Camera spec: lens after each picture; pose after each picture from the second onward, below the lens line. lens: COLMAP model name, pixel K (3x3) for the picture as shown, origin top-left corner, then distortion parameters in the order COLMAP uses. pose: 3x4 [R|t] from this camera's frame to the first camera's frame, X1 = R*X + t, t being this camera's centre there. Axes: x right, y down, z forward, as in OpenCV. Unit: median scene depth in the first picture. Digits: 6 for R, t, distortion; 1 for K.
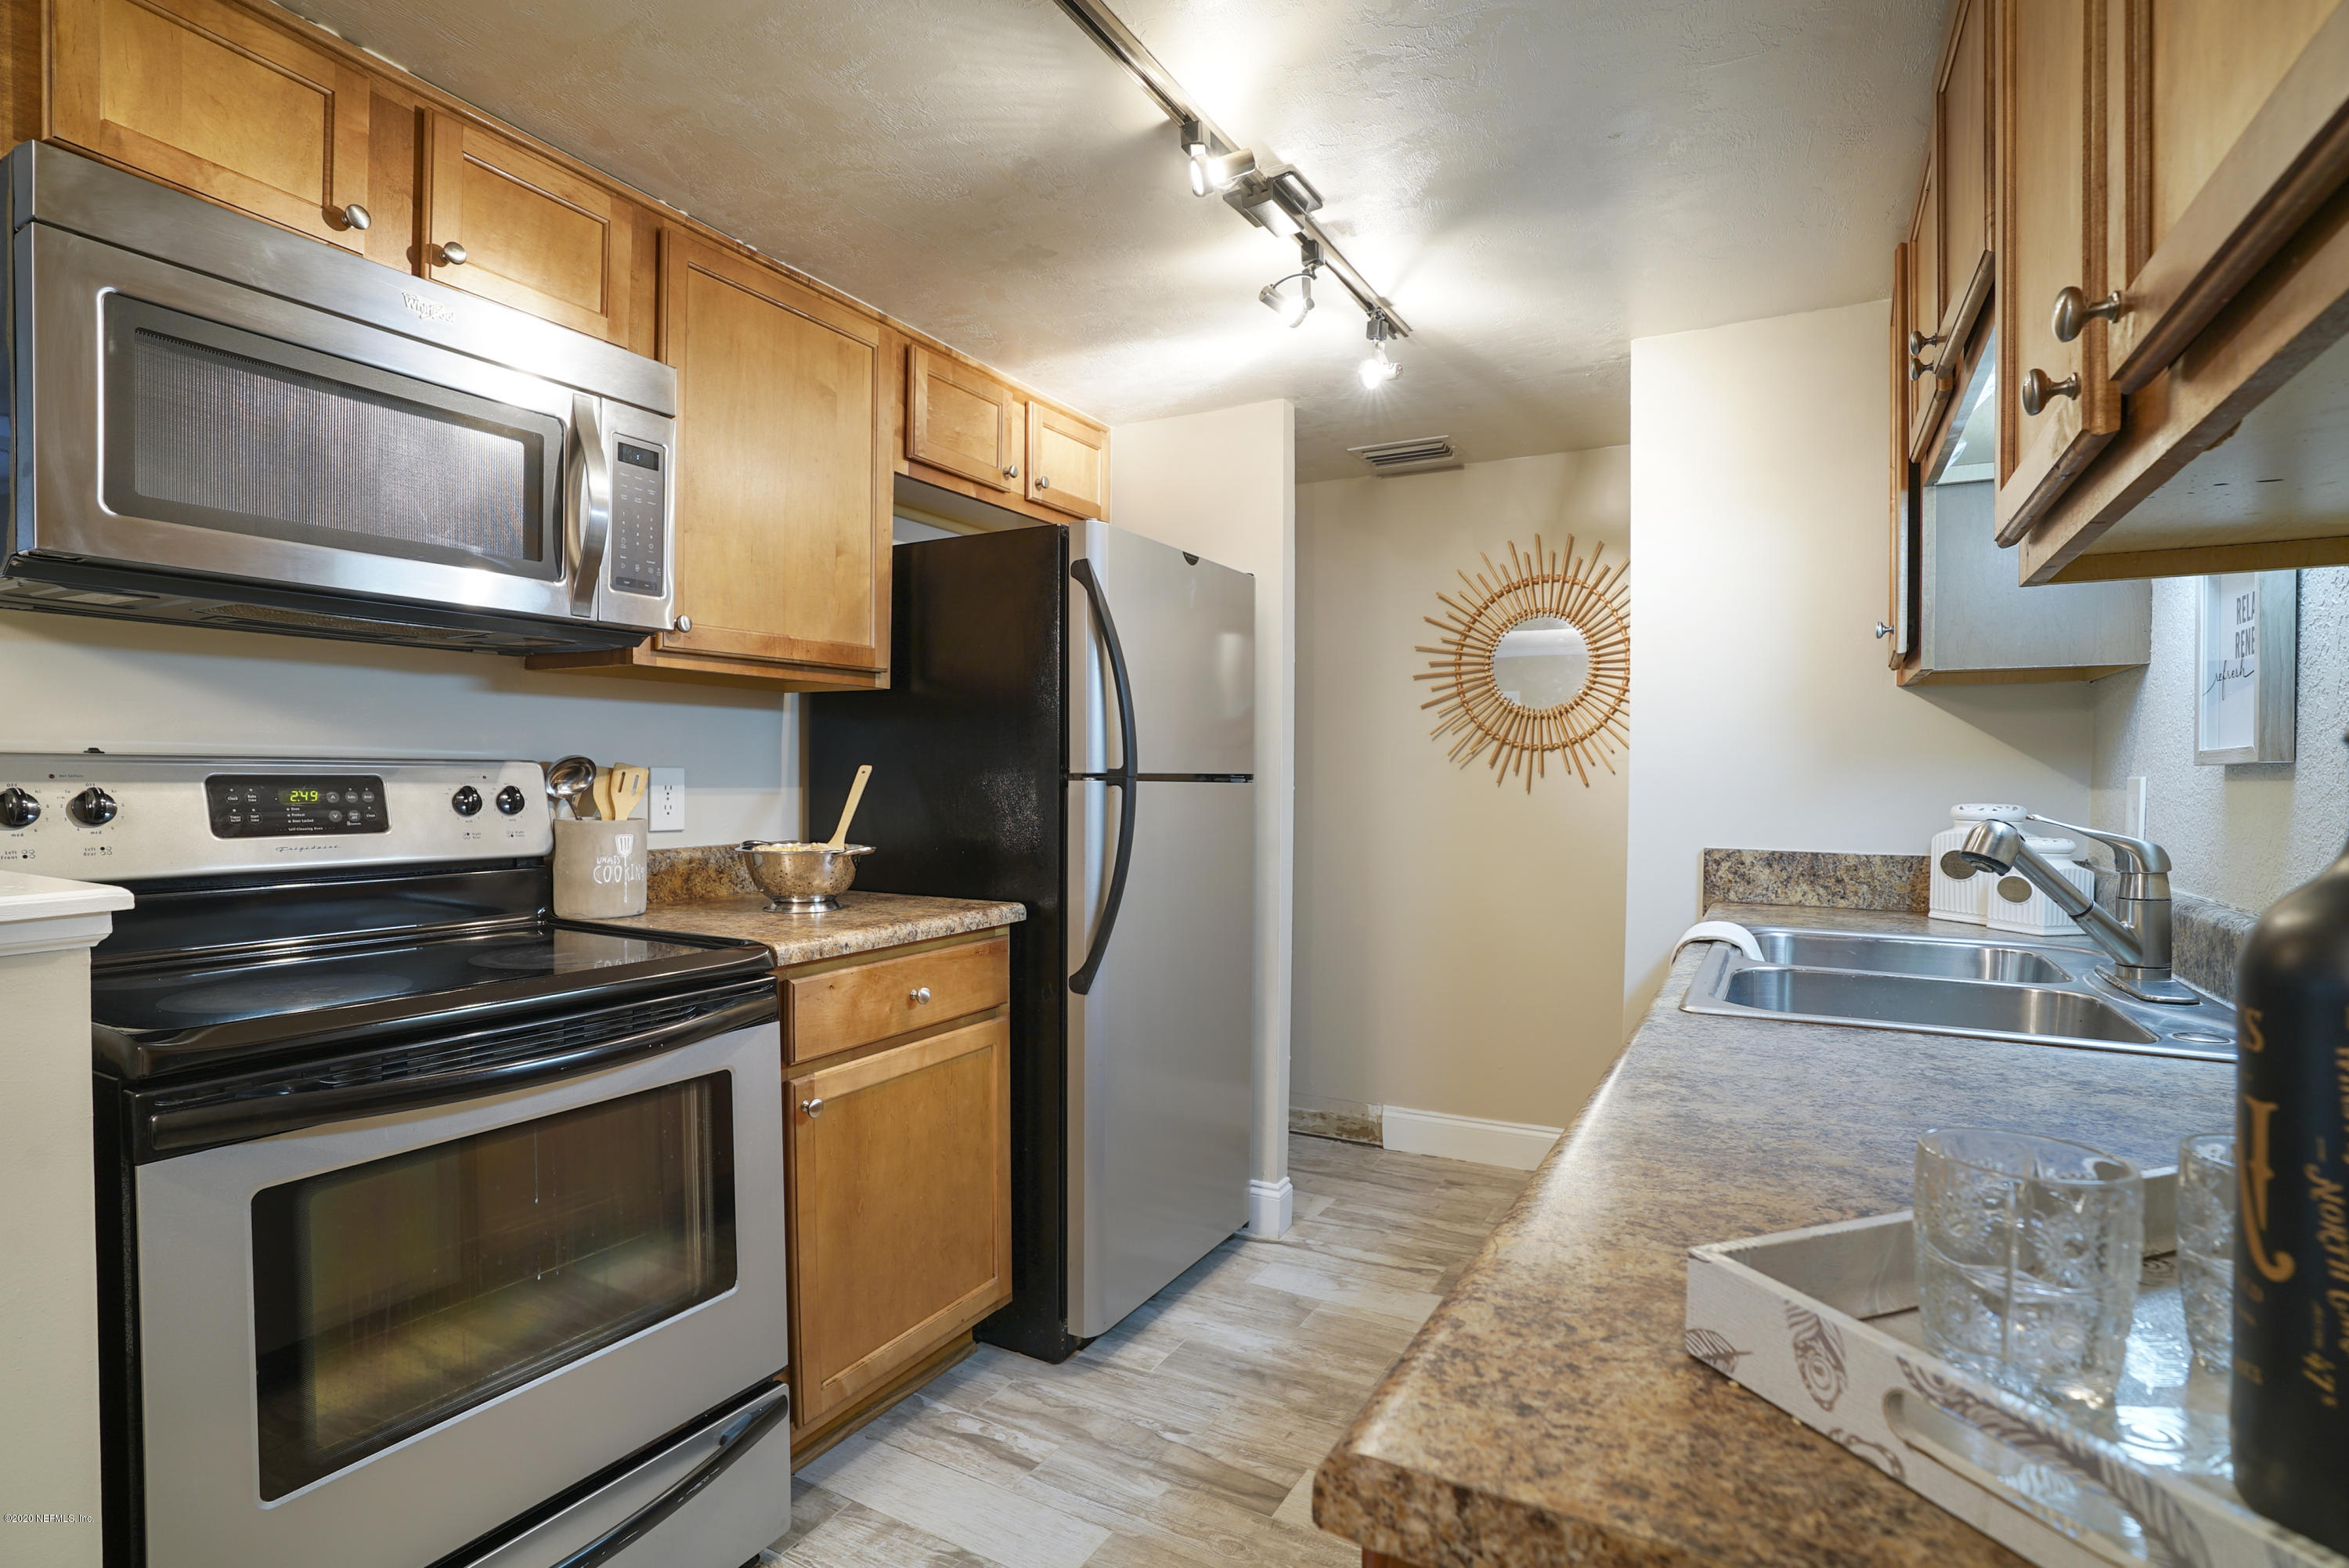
lens RADIAL K [[1136.3, 0, 1165.0], [0, 1136.3, 797.9], [0, 0, 1]] dist [-0.066068, 0.028584]
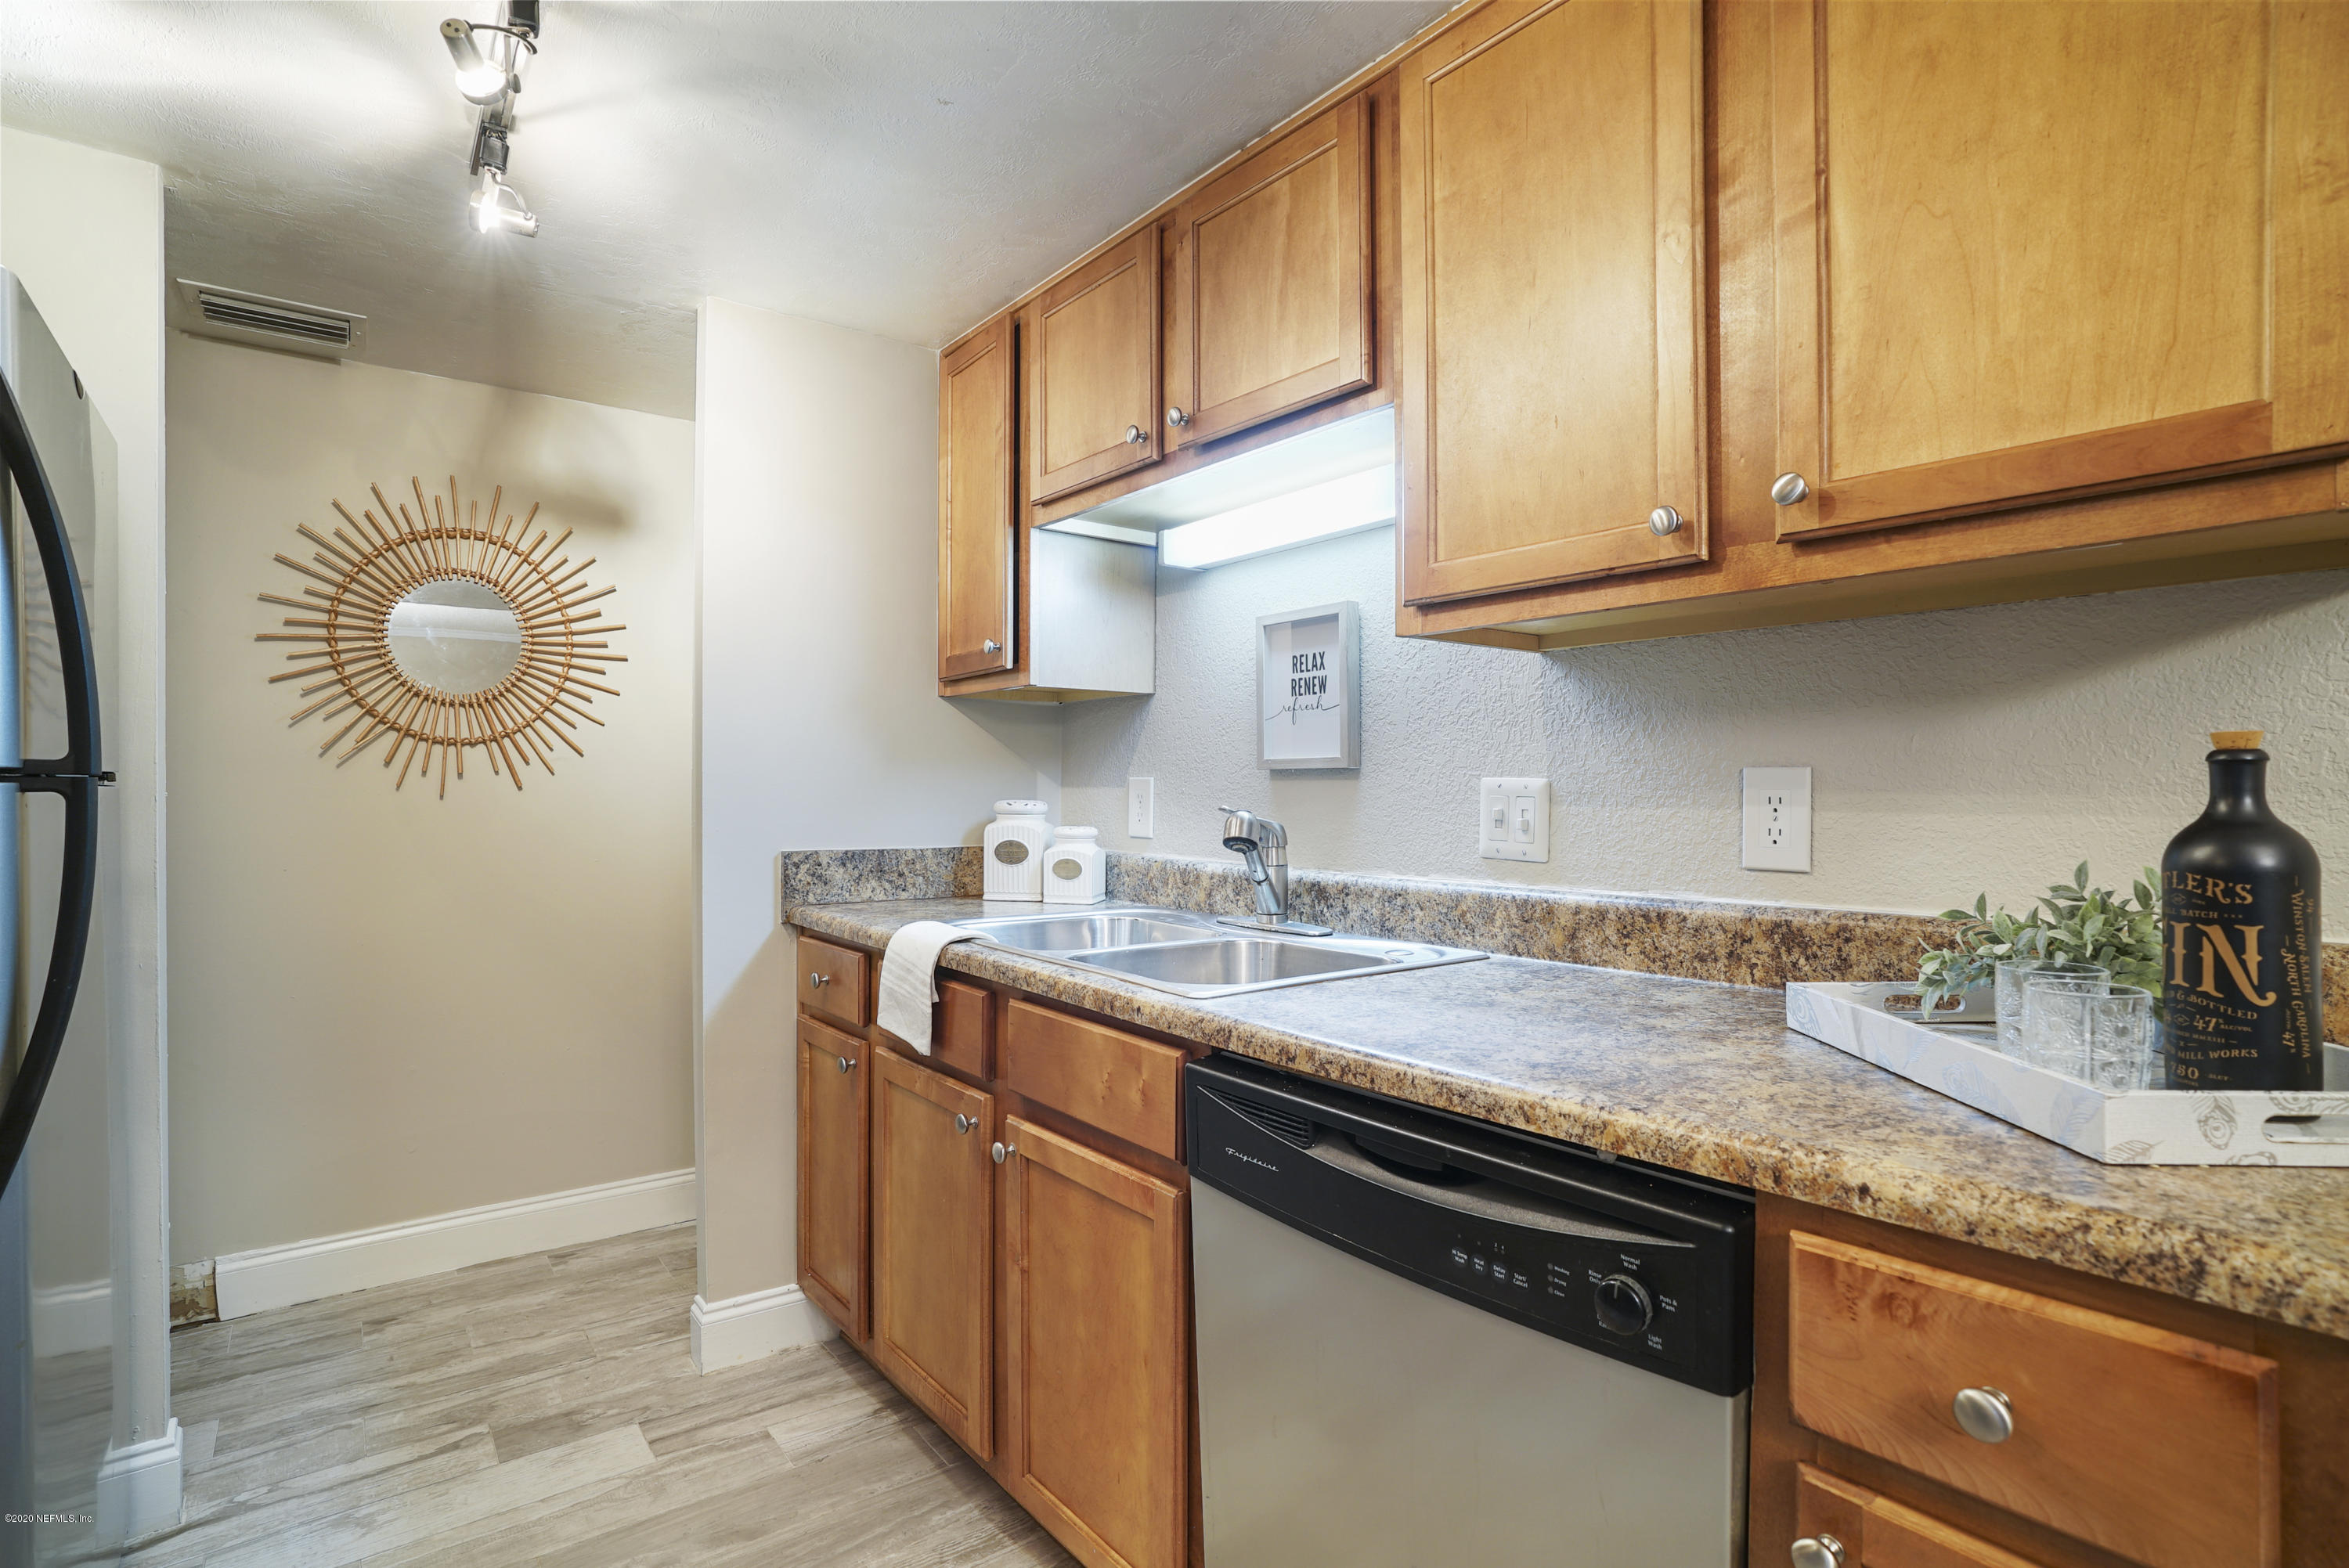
lens RADIAL K [[1136.3, 0, 1165.0], [0, 1136.3, 797.9], [0, 0, 1]] dist [-0.066068, 0.028584]
pose [[0.403087, -0.014649, 0.915044, -0.213346], [0.016570, 0.999825, 0.008707, -0.003374], [-0.915012, 0.011652, 0.403259, 0.243232]]
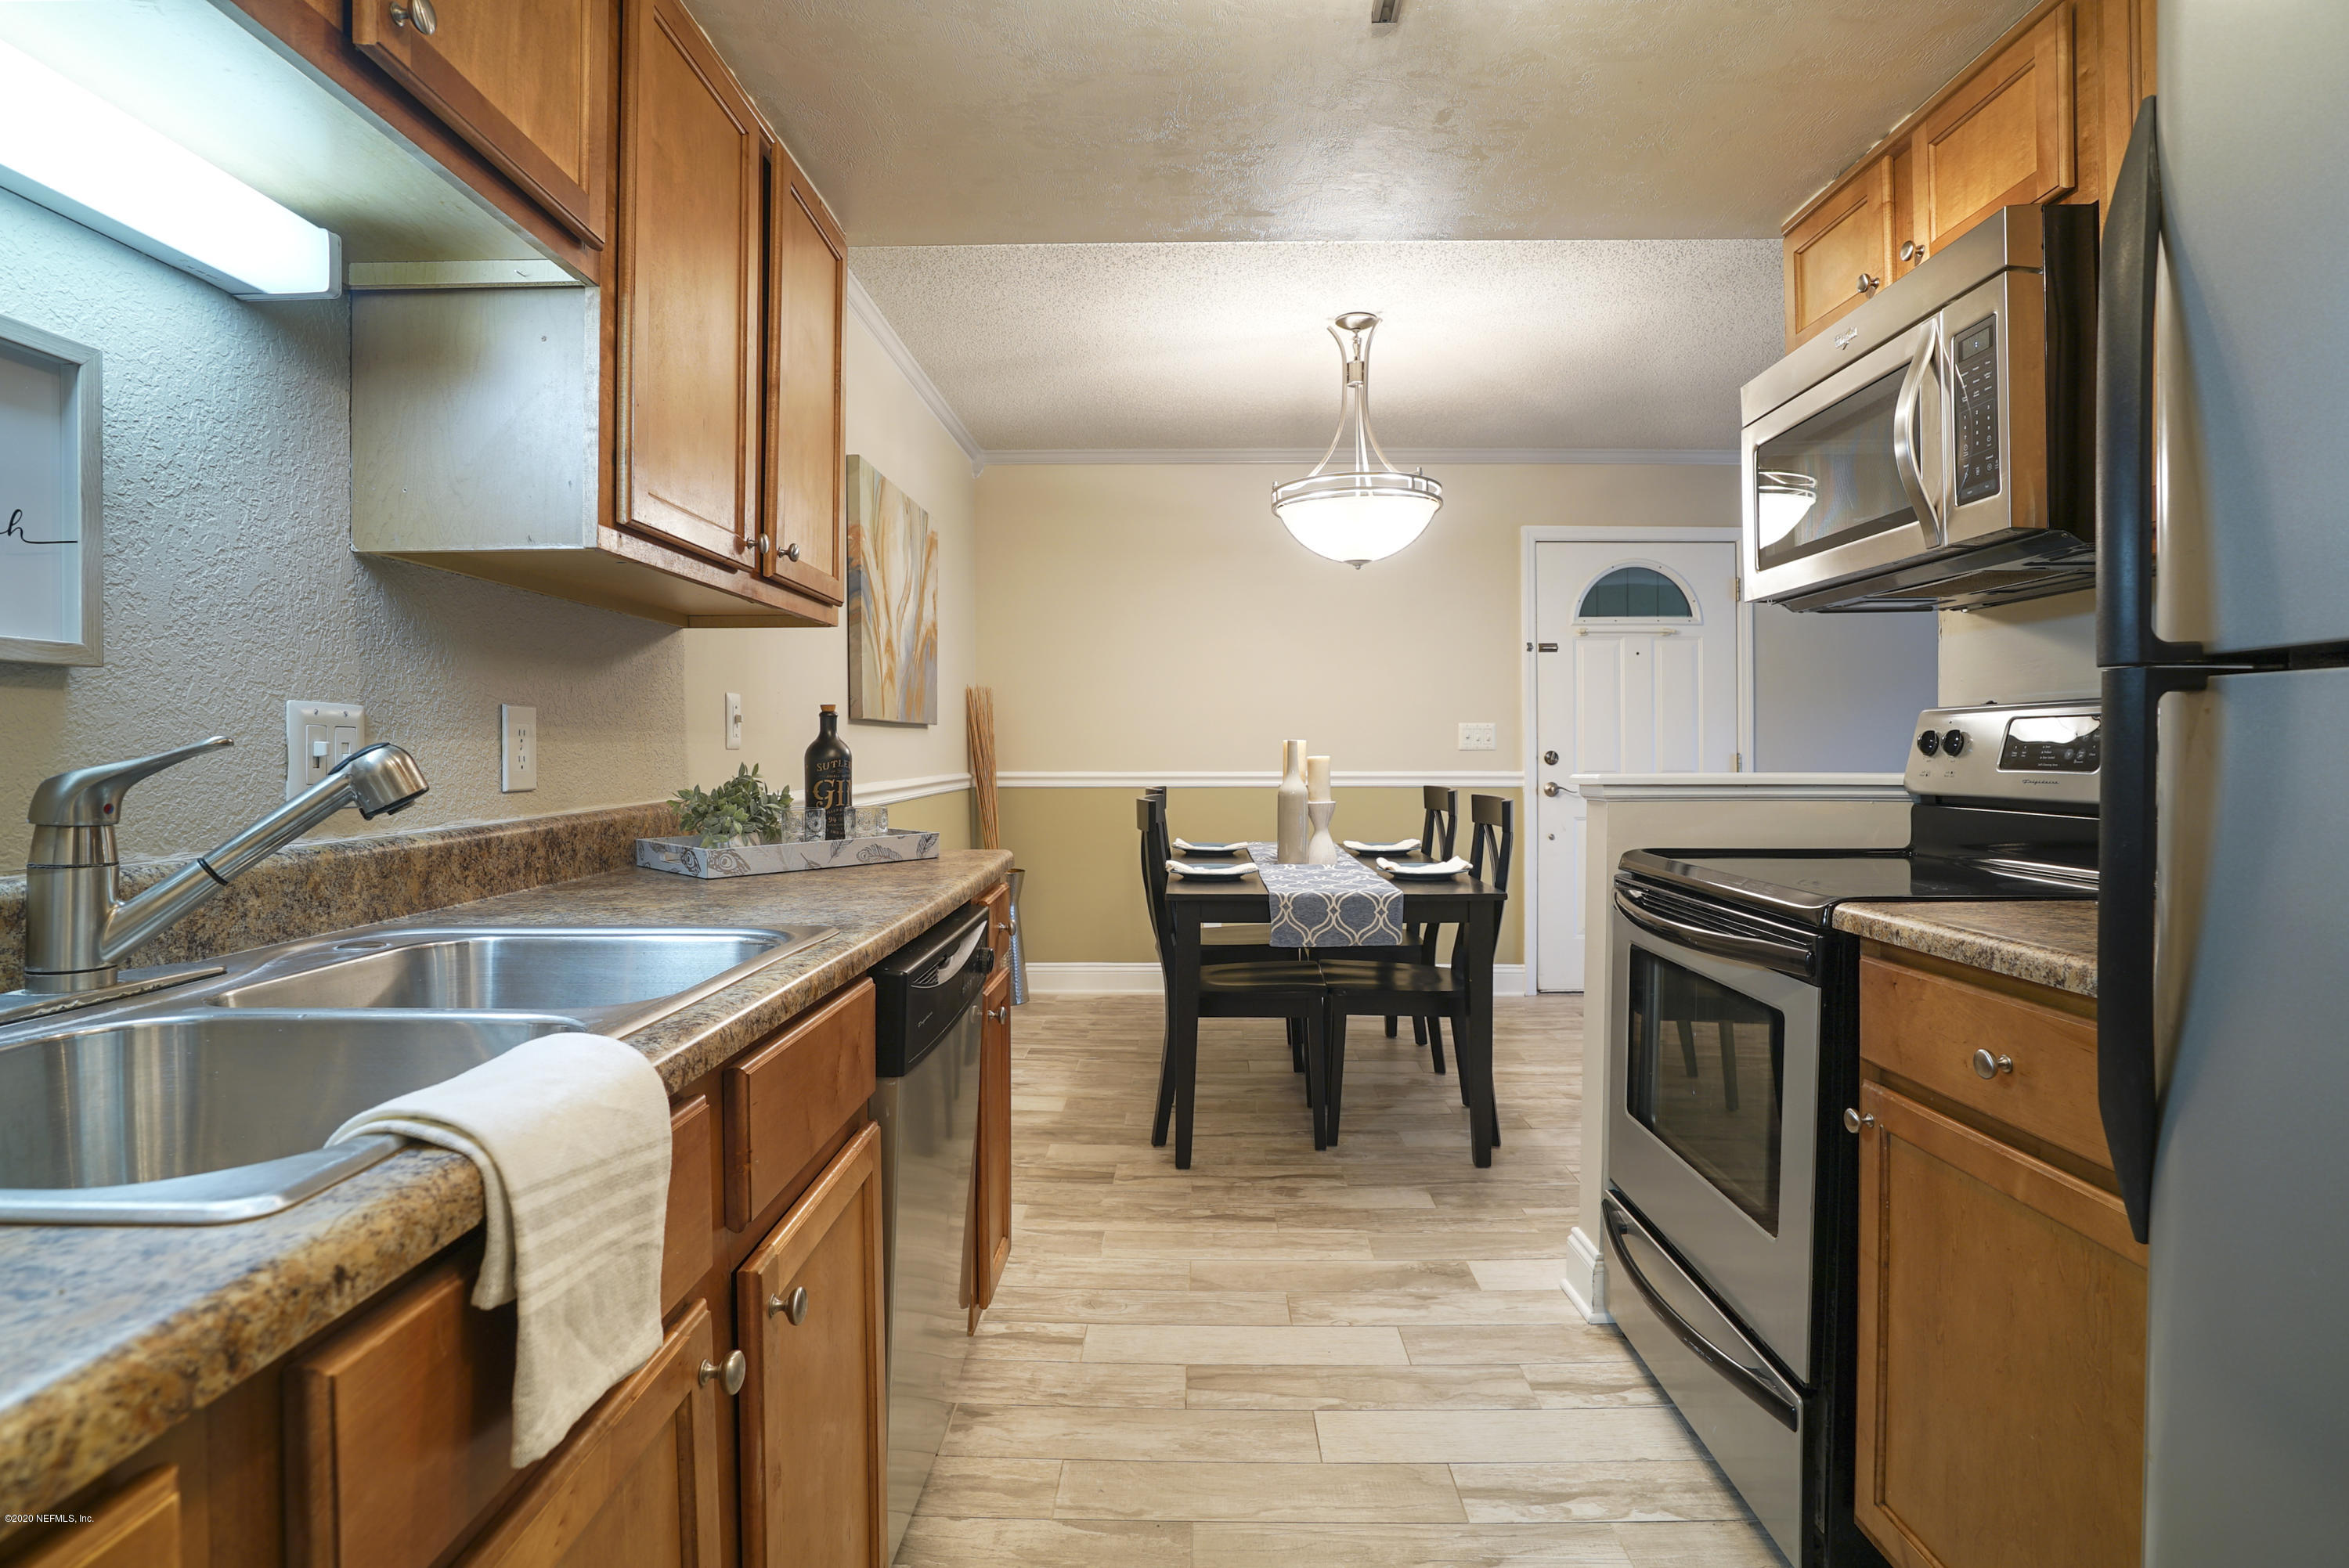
lens RADIAL K [[1136.3, 0, 1165.0], [0, 1136.3, 797.9], [0, 0, 1]] dist [-0.066068, 0.028584]
pose [[-0.900757, 0.007396, -0.434261, 0.221502], [-0.019274, 0.998189, 0.056980, 0.000063], [0.433896, 0.059695, -0.898983, 0.786627]]
